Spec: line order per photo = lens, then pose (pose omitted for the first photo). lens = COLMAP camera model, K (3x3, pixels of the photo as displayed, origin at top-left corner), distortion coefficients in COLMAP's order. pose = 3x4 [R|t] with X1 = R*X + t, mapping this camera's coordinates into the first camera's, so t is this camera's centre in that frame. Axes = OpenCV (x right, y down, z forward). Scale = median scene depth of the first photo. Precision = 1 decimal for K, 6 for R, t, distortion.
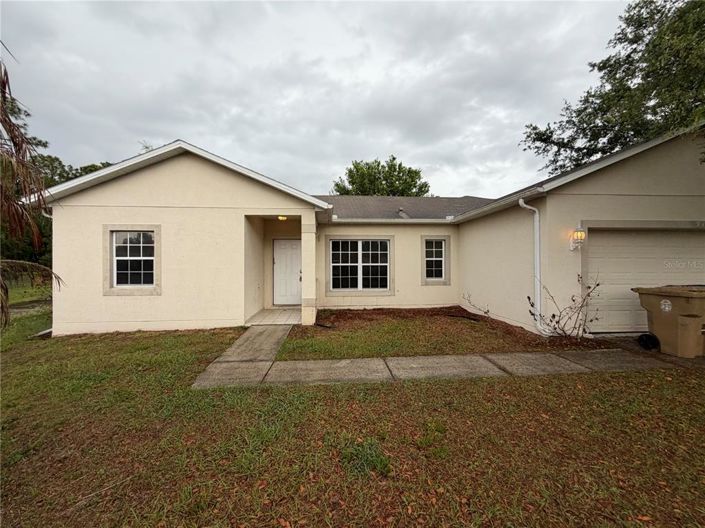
lens RADIAL K [[282.7, 0, 352.7], [0, 282.7, 265.3], [0, 0, 1]] dist [0.000549, 0.001190]
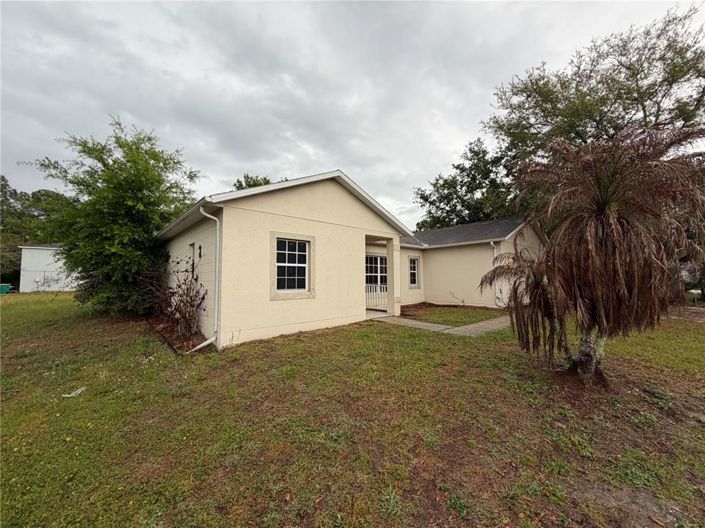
lens RADIAL K [[282.7, 0, 351.9], [0, 282.7, 262.0], [0, 0, 1]] dist [0.000549, 0.001190]
pose [[0.793958, 0.037046, 0.606843, -0.794403], [0.005122, 0.997699, -0.067608, 0.024412], [-0.607951, 0.056786, 0.791941, 0.008690]]
